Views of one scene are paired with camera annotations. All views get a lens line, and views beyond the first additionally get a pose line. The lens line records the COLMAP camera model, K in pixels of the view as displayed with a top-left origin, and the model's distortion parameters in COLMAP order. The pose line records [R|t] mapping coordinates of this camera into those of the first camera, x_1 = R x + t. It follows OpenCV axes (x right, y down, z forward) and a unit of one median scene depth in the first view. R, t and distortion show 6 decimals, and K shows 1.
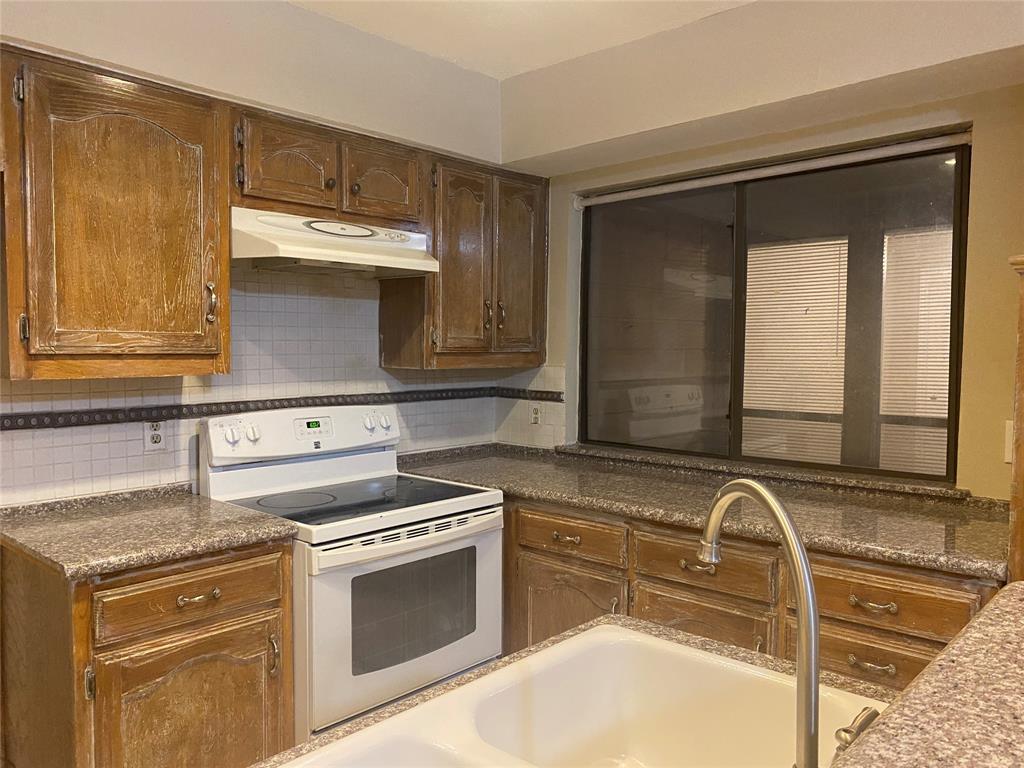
lens RADIAL K [[779.1, 0, 505.4], [0, 779.1, 389.5], [0, 0, 1]] dist [0.058769, -0.101908]
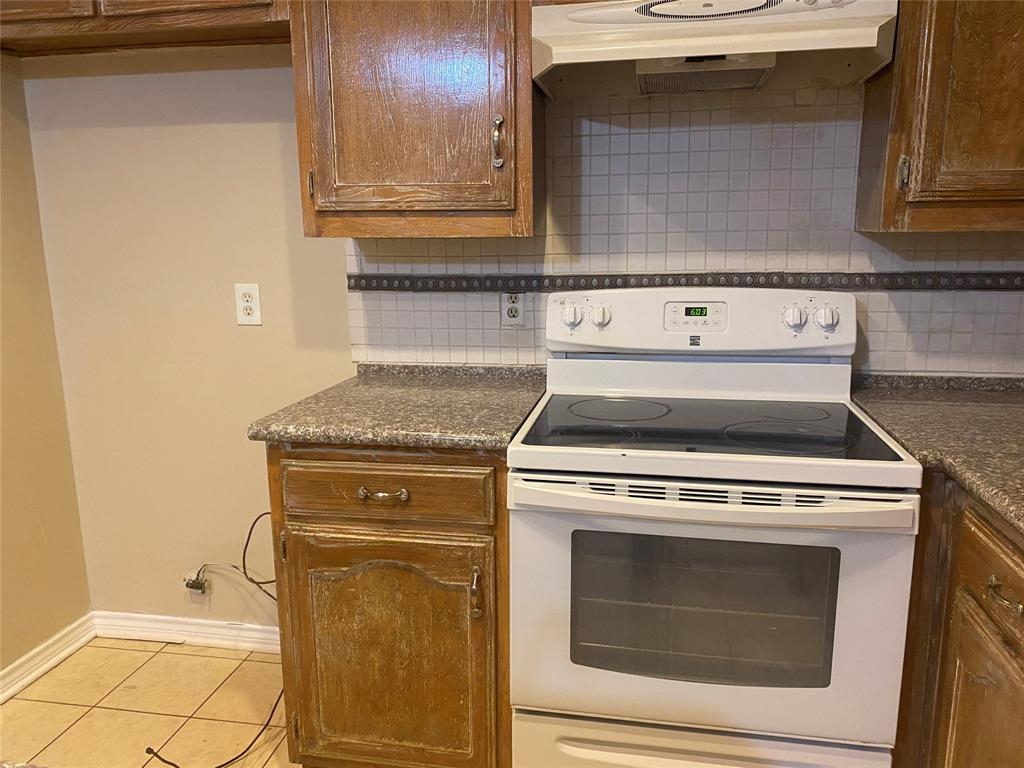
lens RADIAL K [[772.6, 0, 512.0], [0, 772.6, 384.0], [0, 0, 1]] dist [0.106073, -0.162251]
pose [[0.532841, 0.153594, -0.832160, 0.300534], [-0.037501, 0.986710, 0.158107, 0.004553], [0.845384, -0.053039, 0.531519, 0.539425]]
